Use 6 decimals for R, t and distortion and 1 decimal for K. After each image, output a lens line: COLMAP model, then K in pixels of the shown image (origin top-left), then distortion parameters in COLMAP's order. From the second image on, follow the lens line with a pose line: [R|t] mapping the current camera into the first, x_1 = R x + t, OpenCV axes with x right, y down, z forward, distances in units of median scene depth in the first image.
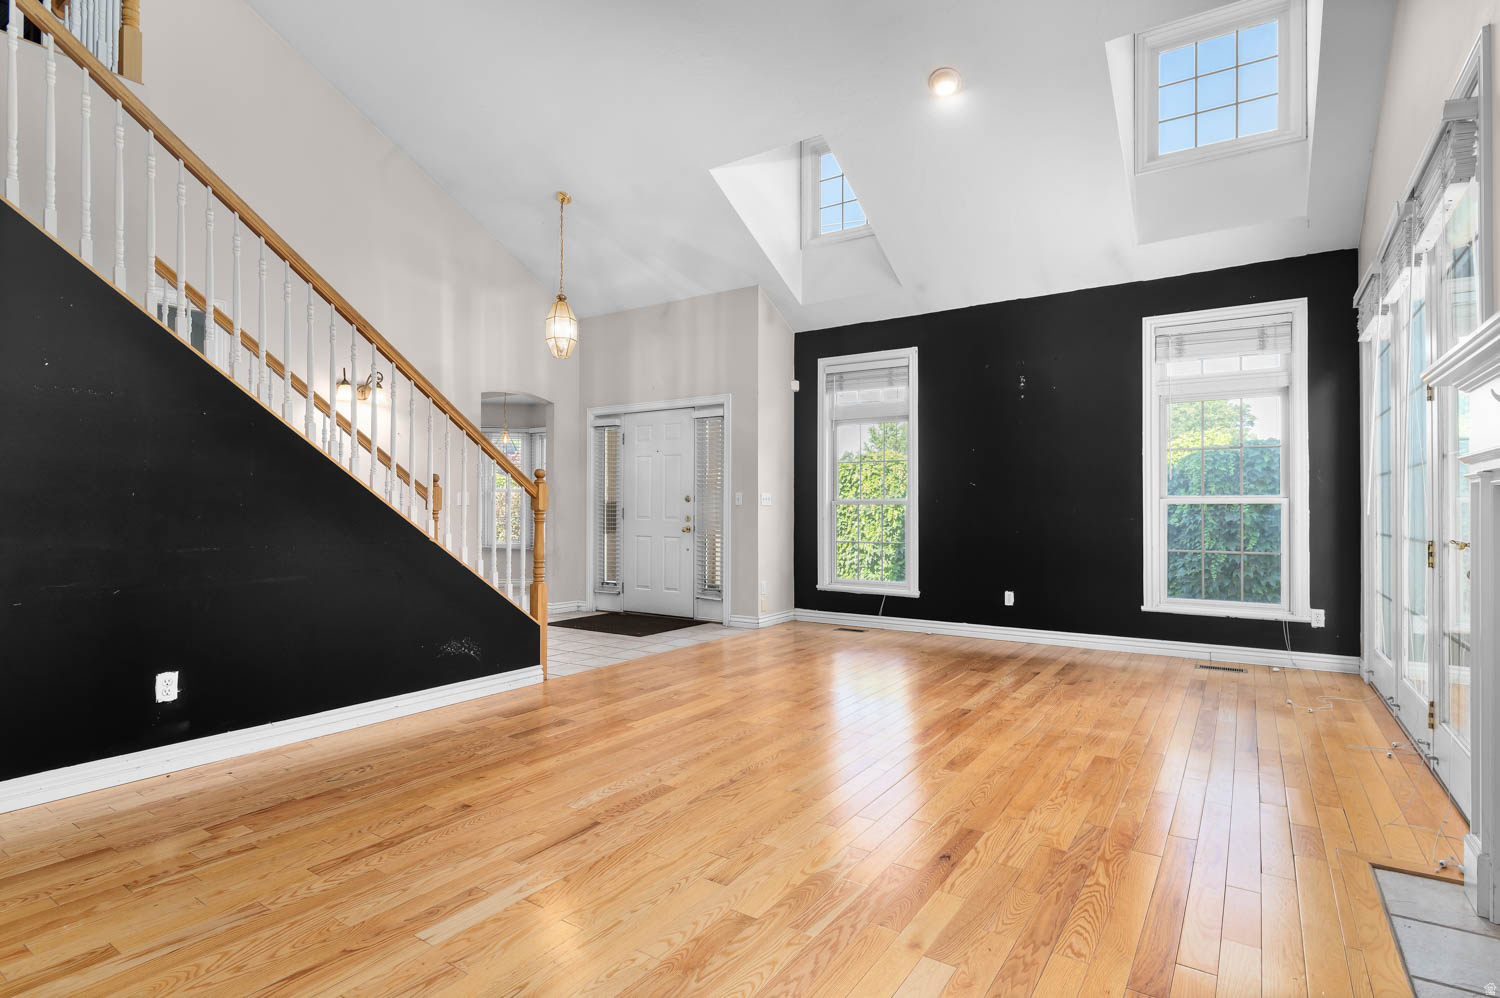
lens RADIAL K [[748.1, 0, 770.9], [0, 748.1, 499.3], [0, 0, 1]] dist [-0.001608, -0.000511]
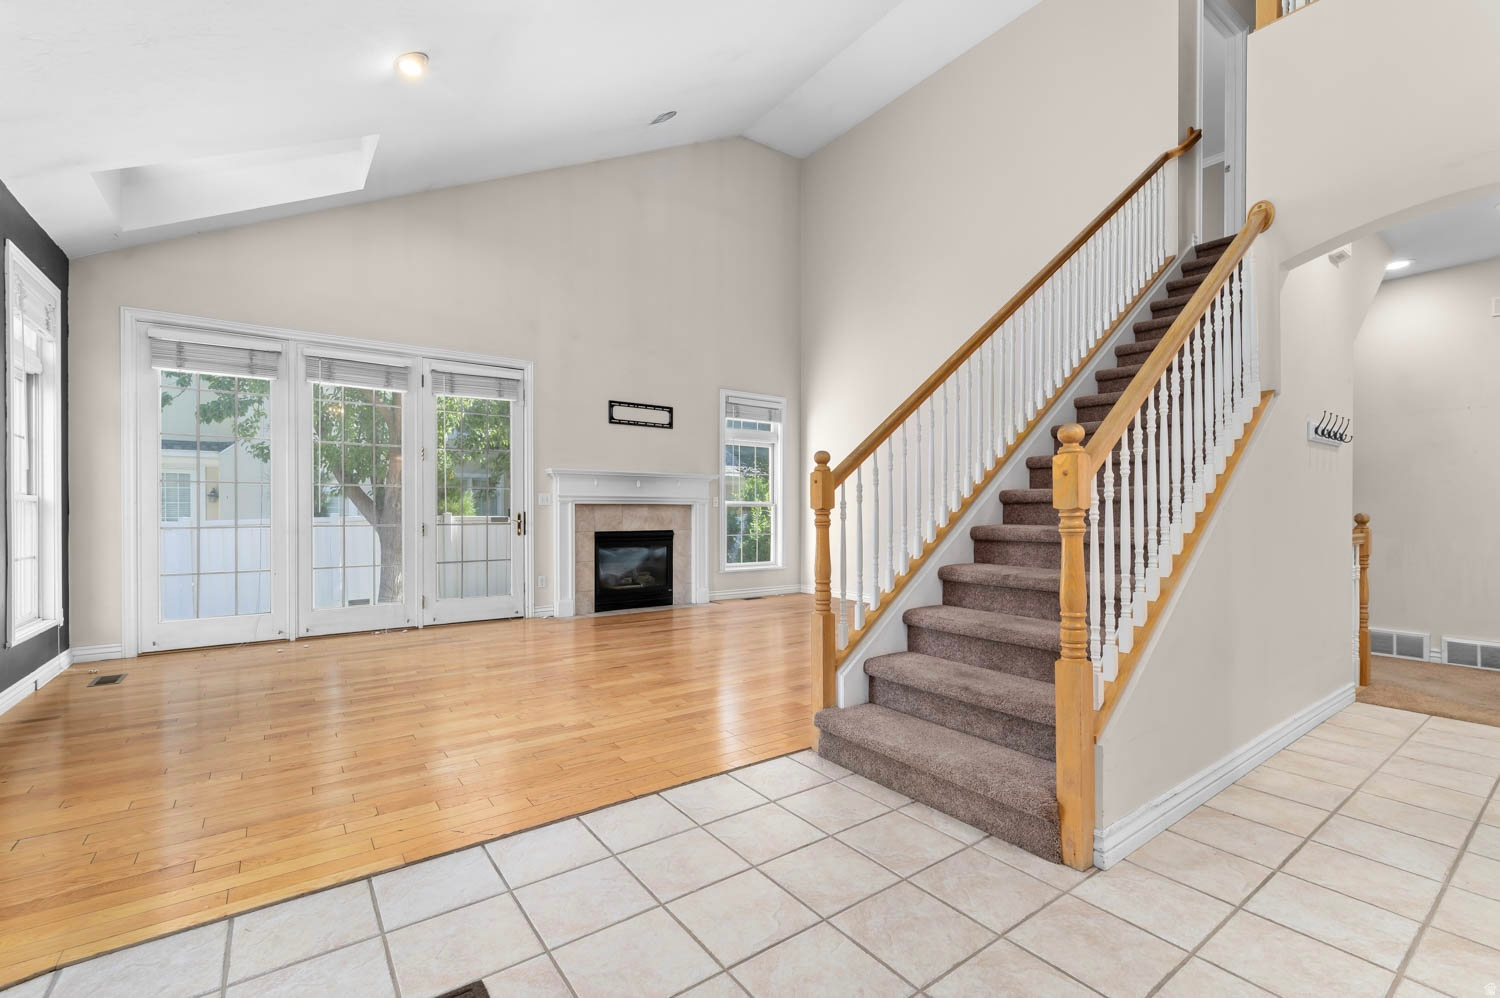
lens RADIAL K [[648.0, 0, 743.5], [0, 648.0, 508.4], [0, 0, 1]] dist [-0.004567, 0.000443]
pose [[-0.927488, 0.002041, 0.373847, -0.392512], [-0.005817, 0.999785, -0.019889, 0.024584], [-0.373808, -0.020622, -0.927277, 1.338684]]
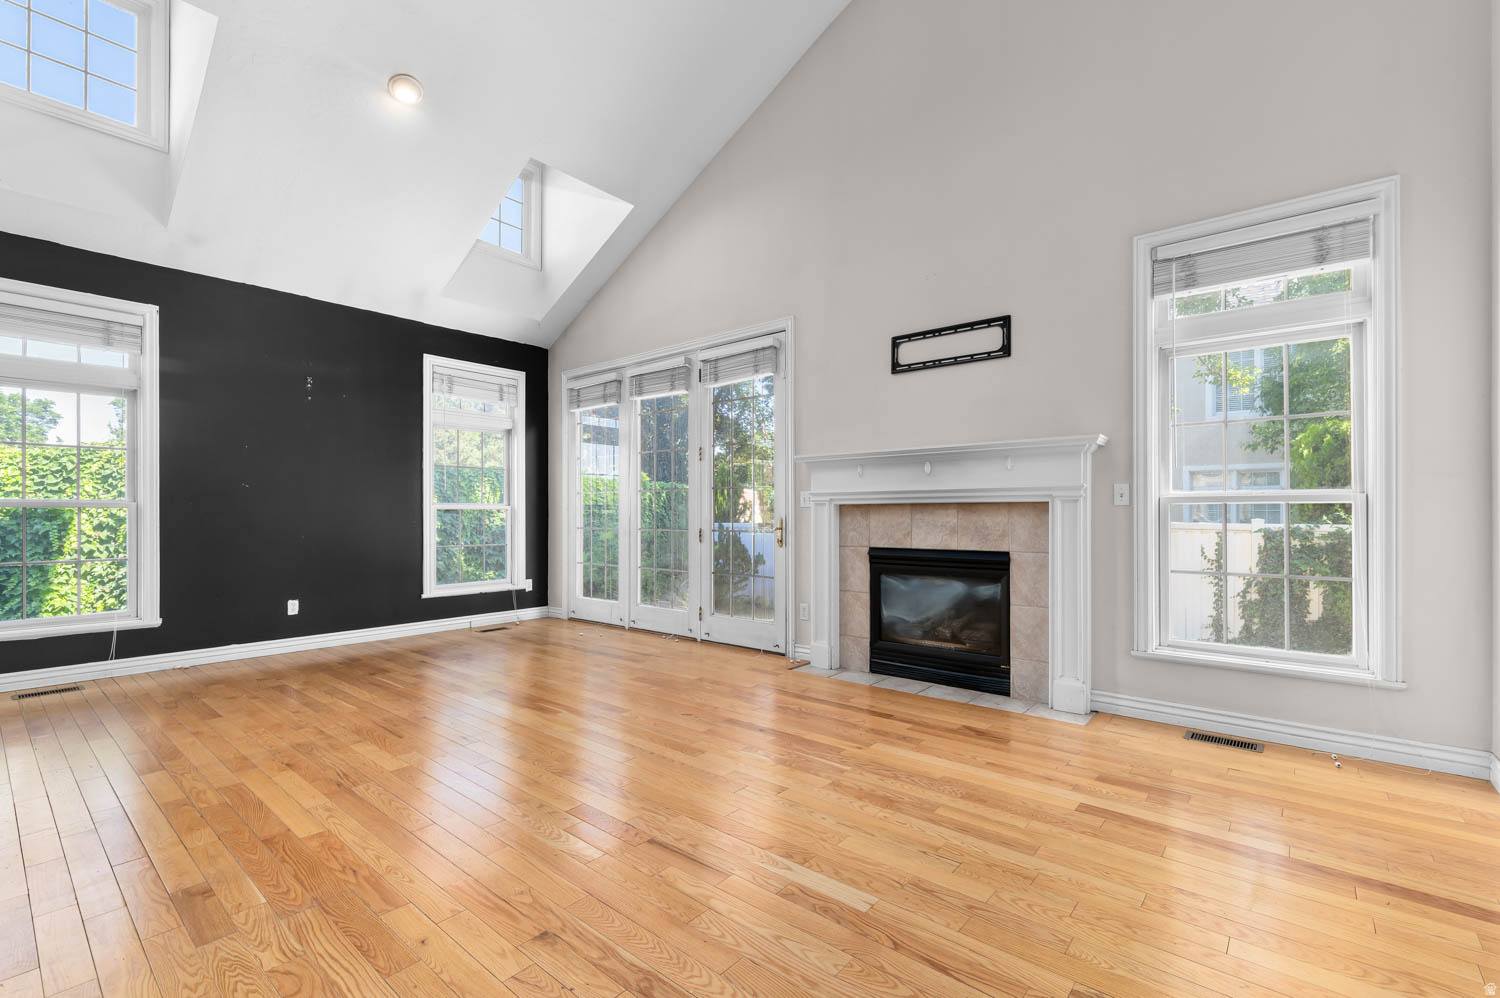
lens RADIAL K [[648.0, 0, 754.7], [0, 648.0, 513.2], [0, 0, 1]] dist [-0.004567, 0.000443]
pose [[0.123296, -0.000516, 0.992370, -0.476506], [-0.012041, 0.999925, 0.002016, 0.004260], [-0.992297, -0.012197, 0.123280, 0.353467]]
